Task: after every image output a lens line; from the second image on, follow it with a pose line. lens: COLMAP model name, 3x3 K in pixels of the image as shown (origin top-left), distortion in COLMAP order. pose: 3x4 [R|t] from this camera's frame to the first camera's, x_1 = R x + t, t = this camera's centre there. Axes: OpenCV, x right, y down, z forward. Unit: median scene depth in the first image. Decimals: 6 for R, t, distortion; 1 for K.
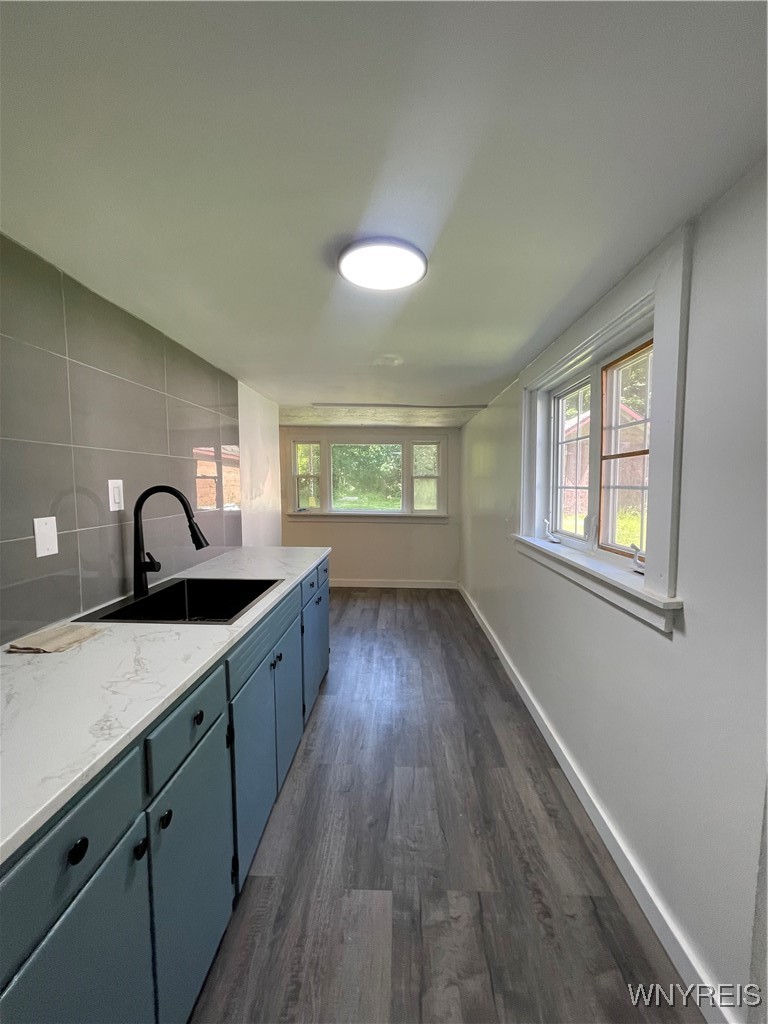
lens RADIAL K [[410.4, 0, 380.0], [0, 410.4, 509.5], [0, 0, 1]] dist [0.002832, -0.000364]
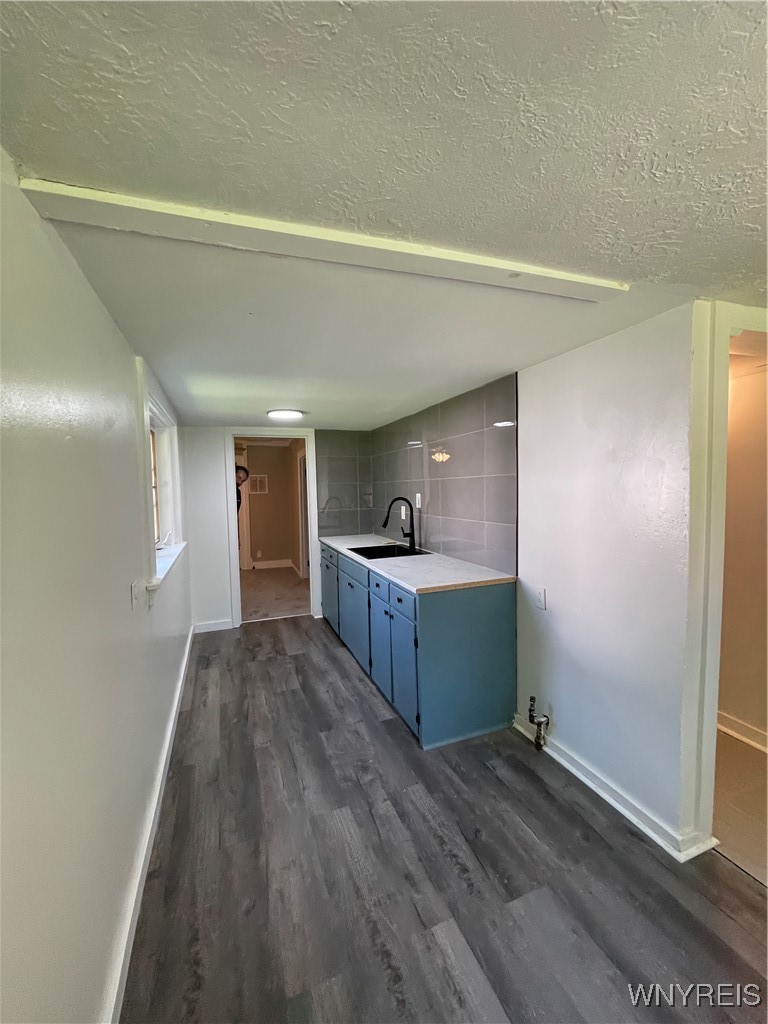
lens RADIAL K [[410.4, 0, 376.5], [0, 410.4, 512.5], [0, 0, 1]] dist [0.002832, -0.000364]
pose [[-0.918239, 0.055527, -0.392115, 0.311130], [0.005059, 0.991686, 0.128583, -0.187580], [0.395995, 0.116086, -0.910885, 2.246960]]
